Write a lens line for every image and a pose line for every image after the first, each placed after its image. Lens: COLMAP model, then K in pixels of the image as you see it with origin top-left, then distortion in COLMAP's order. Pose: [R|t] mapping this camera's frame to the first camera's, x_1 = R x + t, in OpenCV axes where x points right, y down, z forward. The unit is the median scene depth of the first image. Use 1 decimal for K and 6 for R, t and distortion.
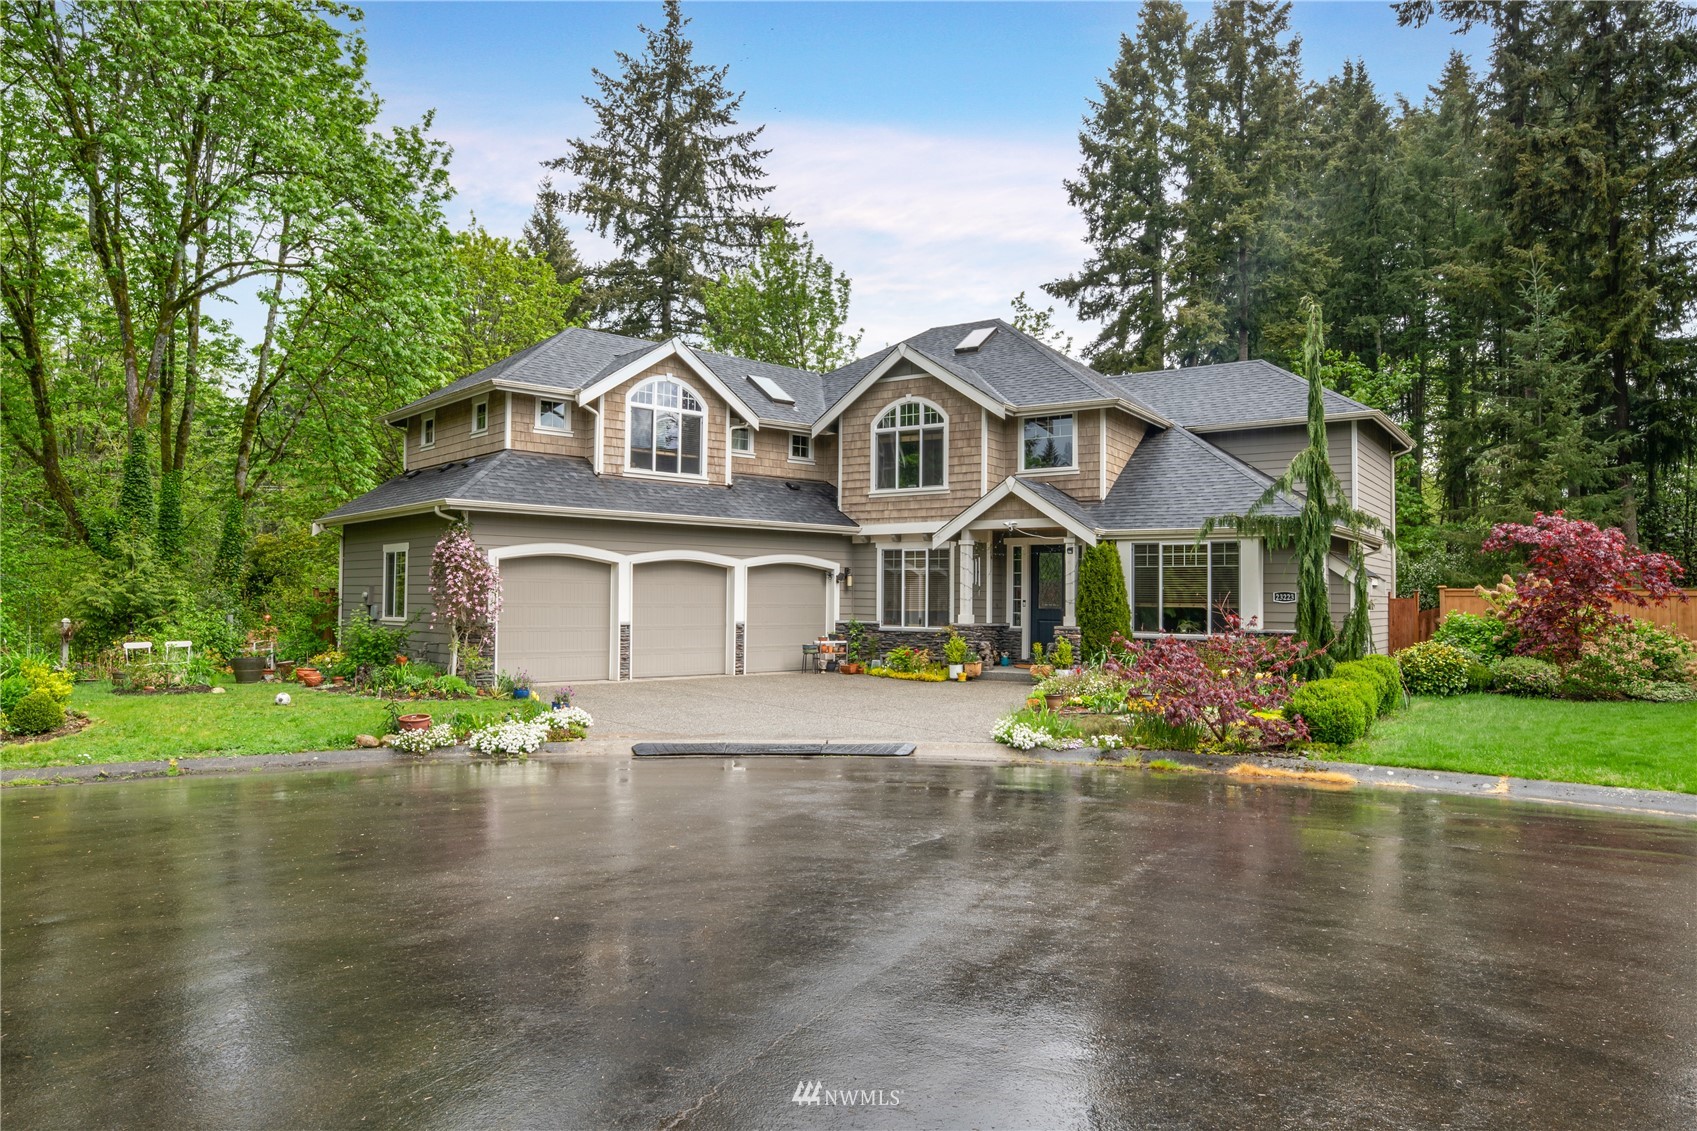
lens RADIAL K [[1125.0, 0, 844.6], [0, 1125.0, 559.3], [0, 0, 1]] dist [0.012644, 0.002420]
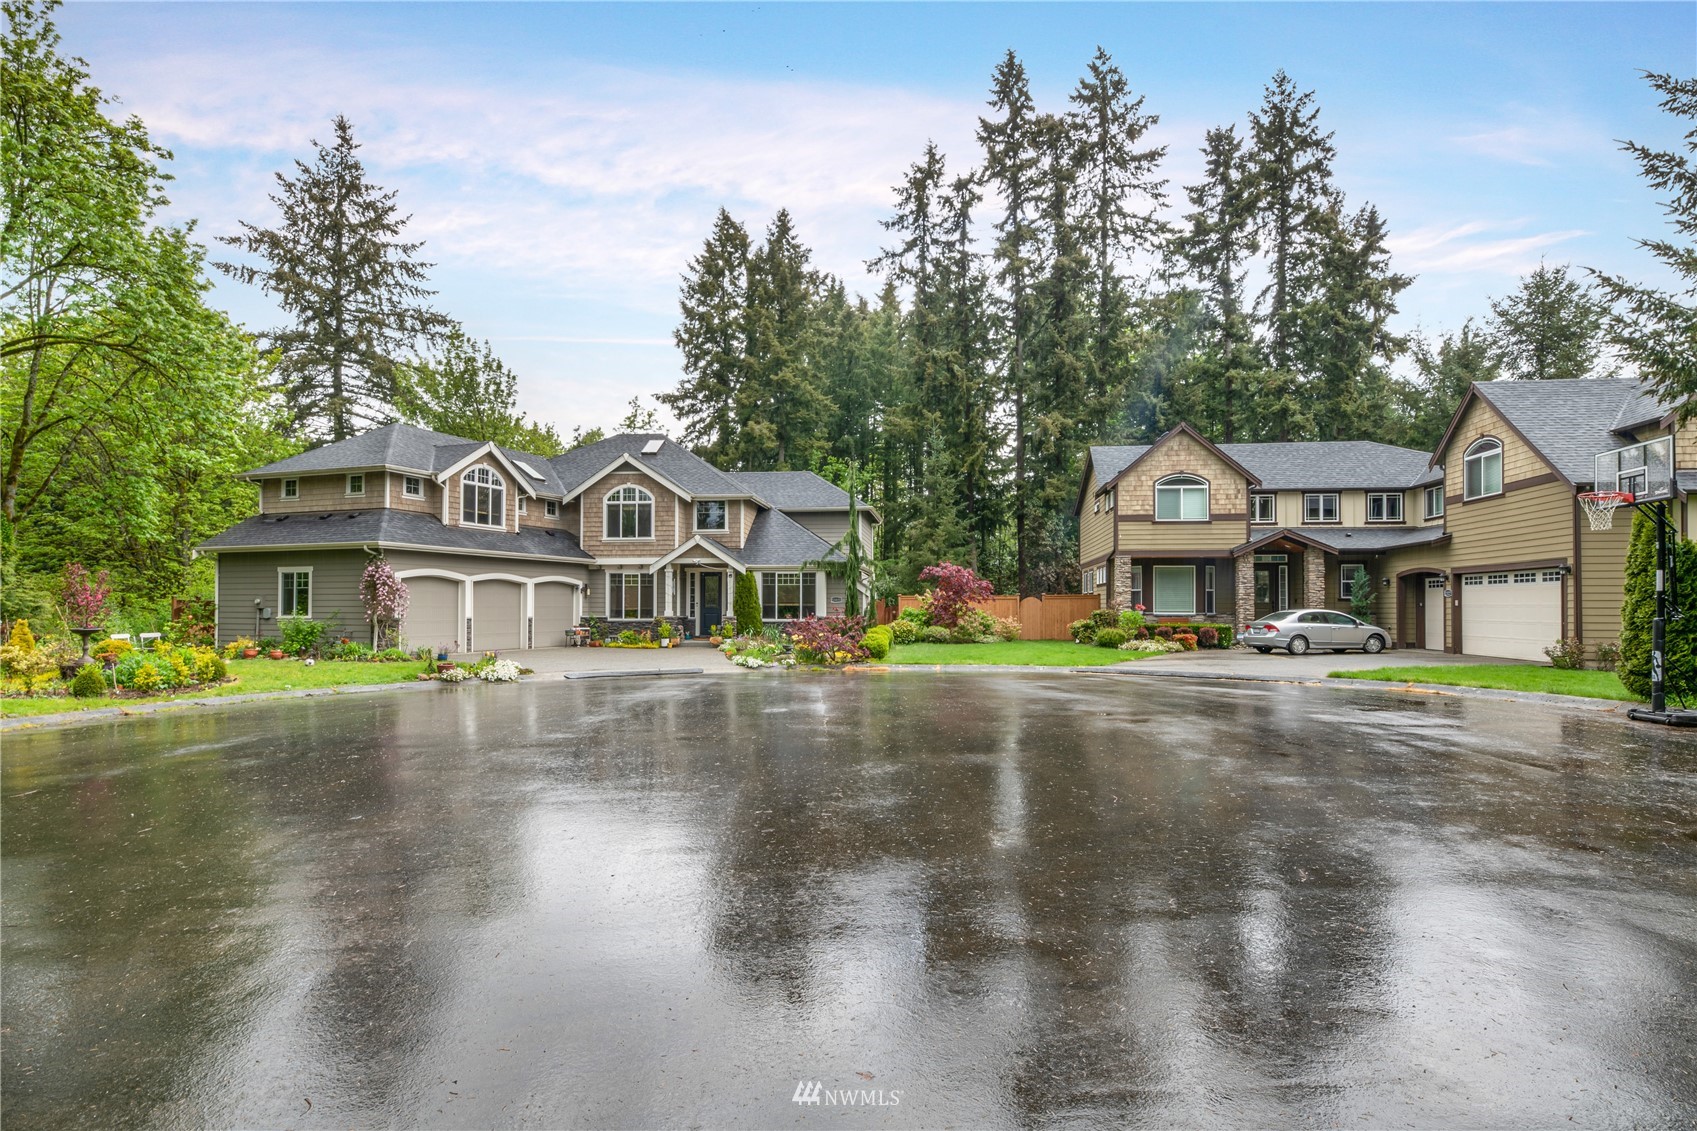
lens RADIAL K [[927.7, 0, 848.8], [0, 927.7, 577.1], [0, 0, 1]] dist [0.004078, 0.000634]
pose [[0.889046, 0.008057, 0.457747, -0.288155], [-0.009804, 0.999951, 0.001442, -0.008499], [-0.457712, -0.005770, 0.889082, -0.403898]]
